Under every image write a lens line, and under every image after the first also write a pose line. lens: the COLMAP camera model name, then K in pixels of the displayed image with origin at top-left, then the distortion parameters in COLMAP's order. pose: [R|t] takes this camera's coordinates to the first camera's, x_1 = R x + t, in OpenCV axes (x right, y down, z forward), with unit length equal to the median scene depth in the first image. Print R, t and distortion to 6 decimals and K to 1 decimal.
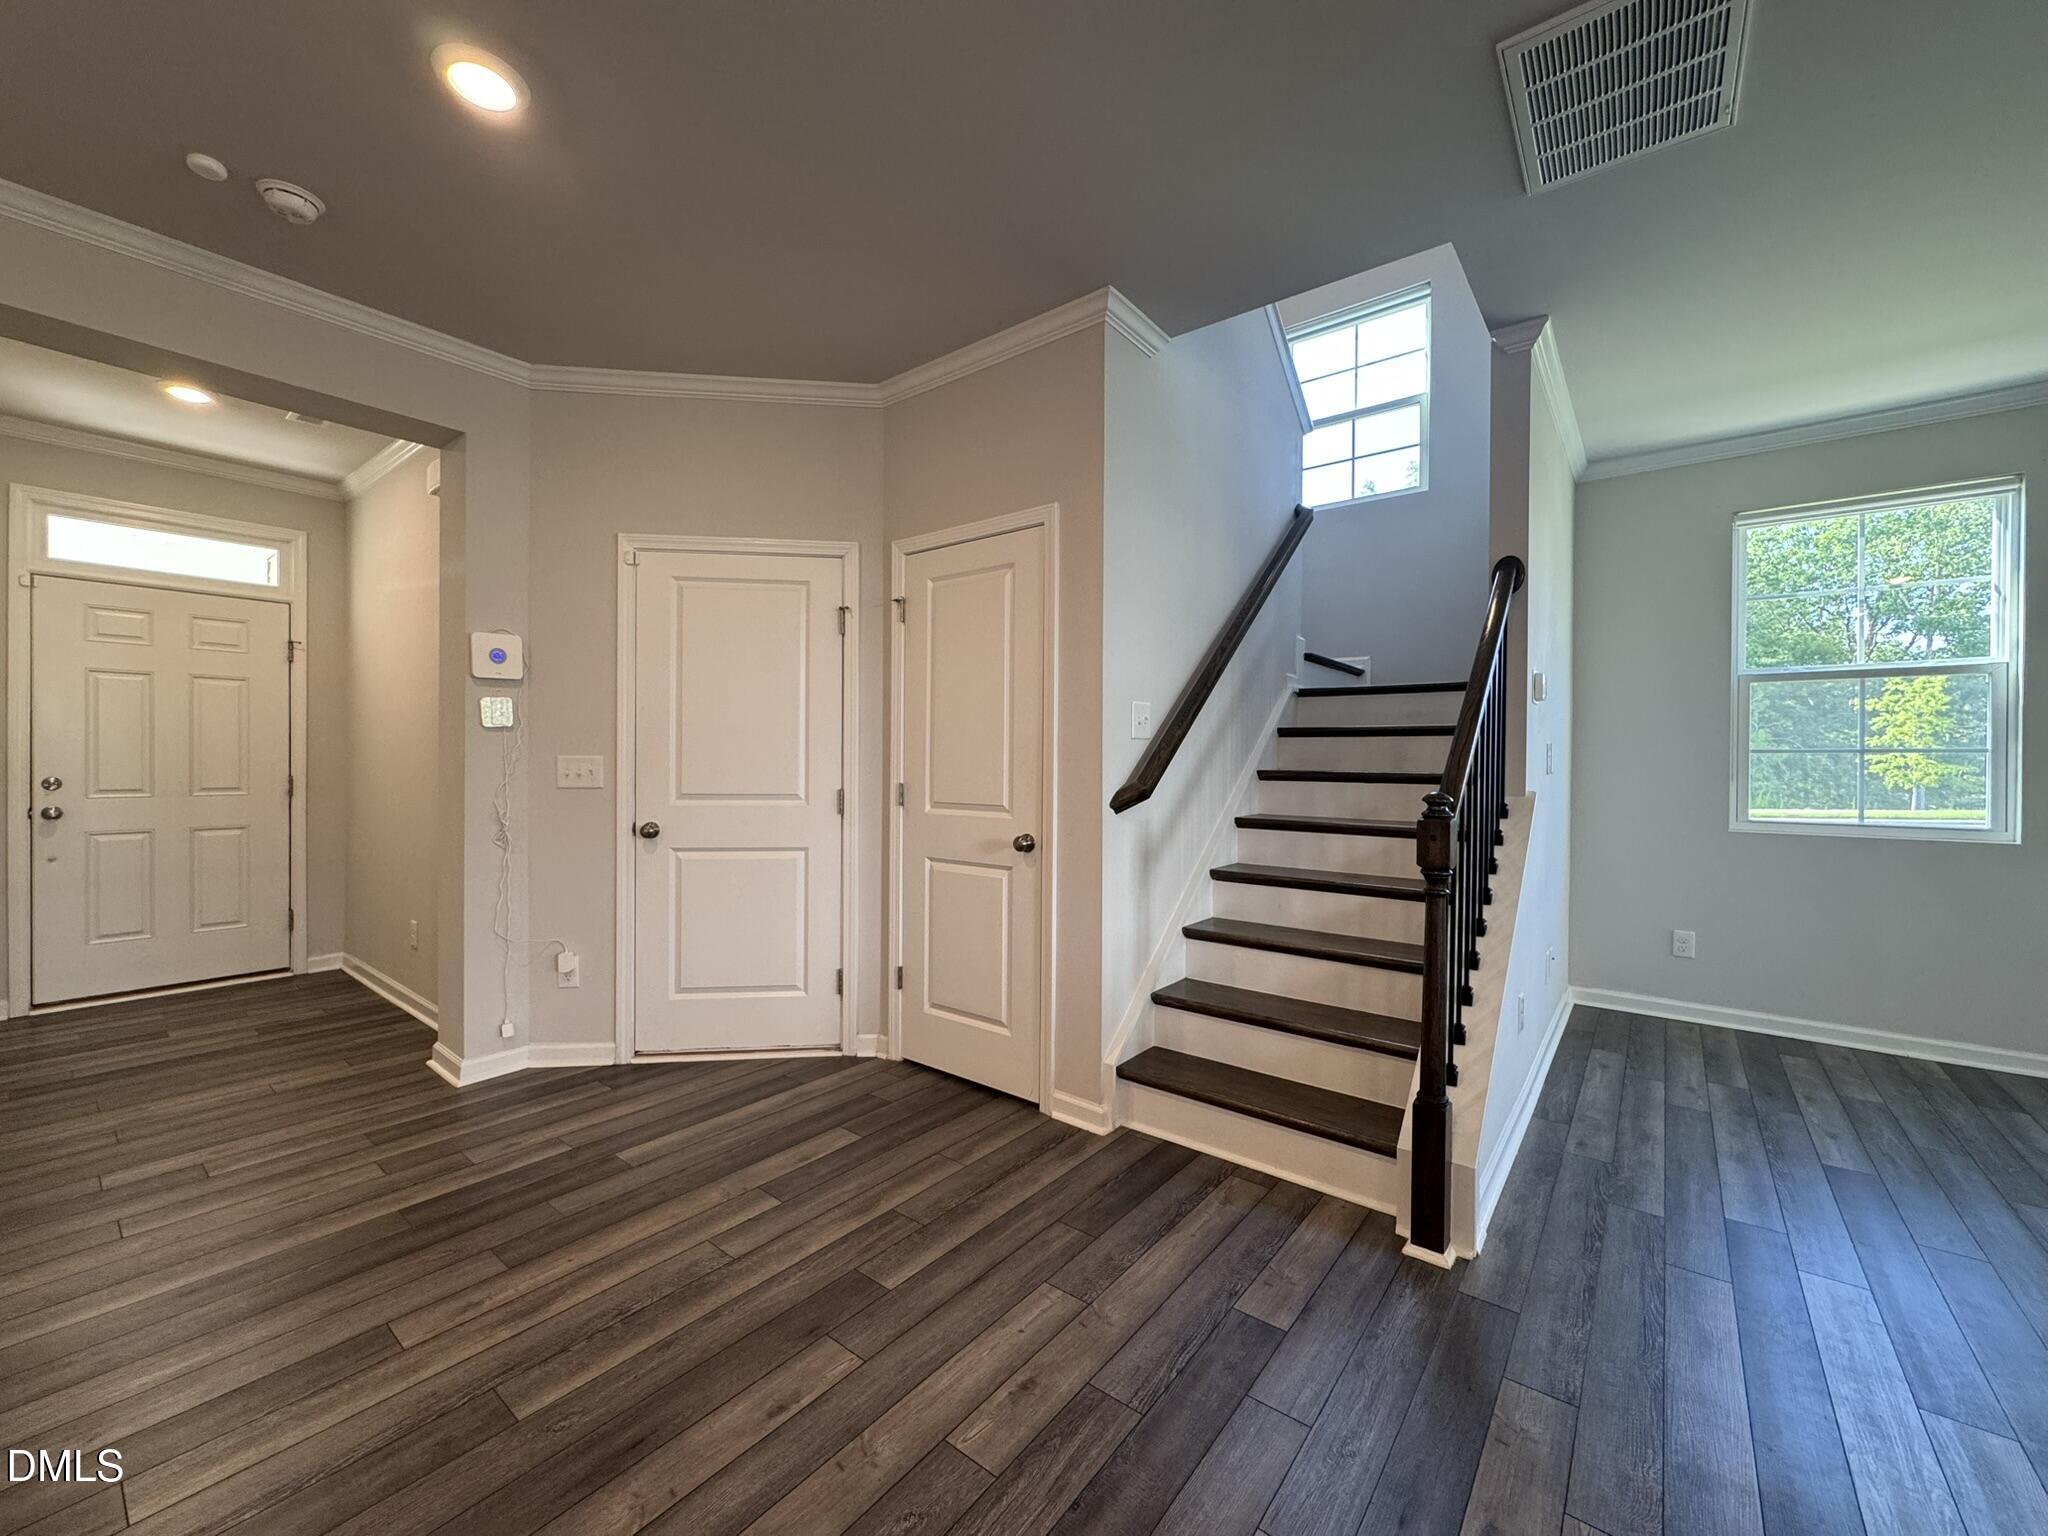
lens RADIAL K [[817.6, 0, 1020.8], [0, 817.6, 770.1], [0, 0, 1]] dist [-0.000168, -0.000077]
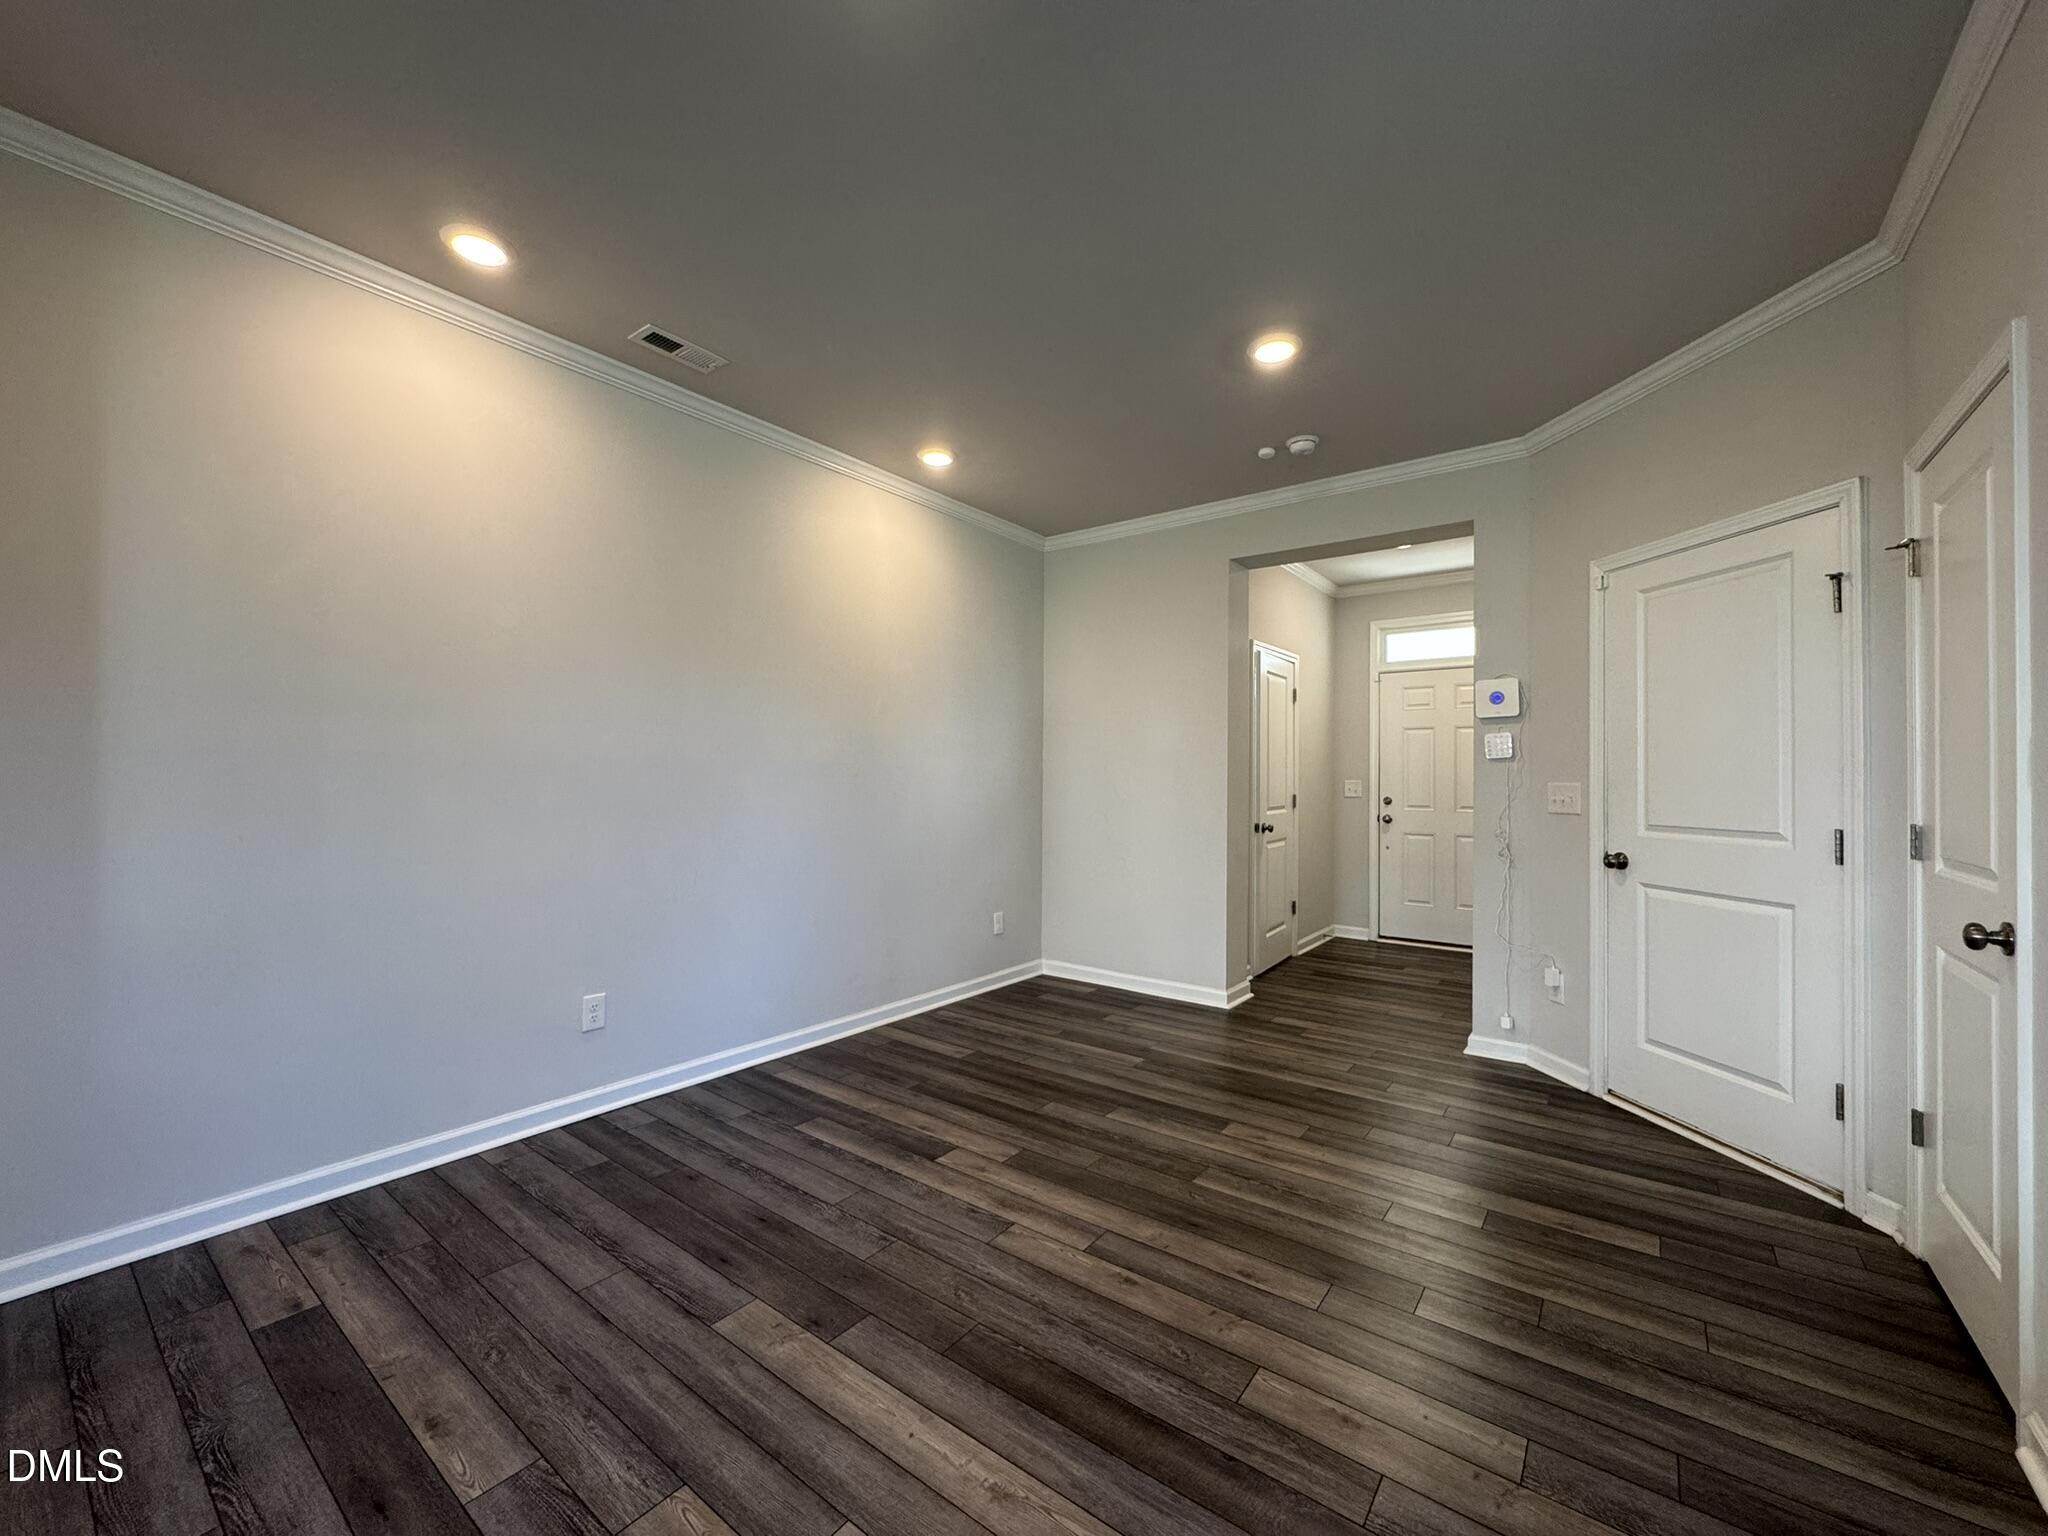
lens RADIAL K [[817.6, 0, 1020.8], [0, 817.6, 771.9], [0, 0, 1]] dist [-0.000168, -0.000077]
pose [[0.018837, -0.014852, -0.999712, 0.517563], [-0.017923, 0.999724, -0.015190, -0.003176], [0.999662, 0.018204, 0.018565, 0.297782]]
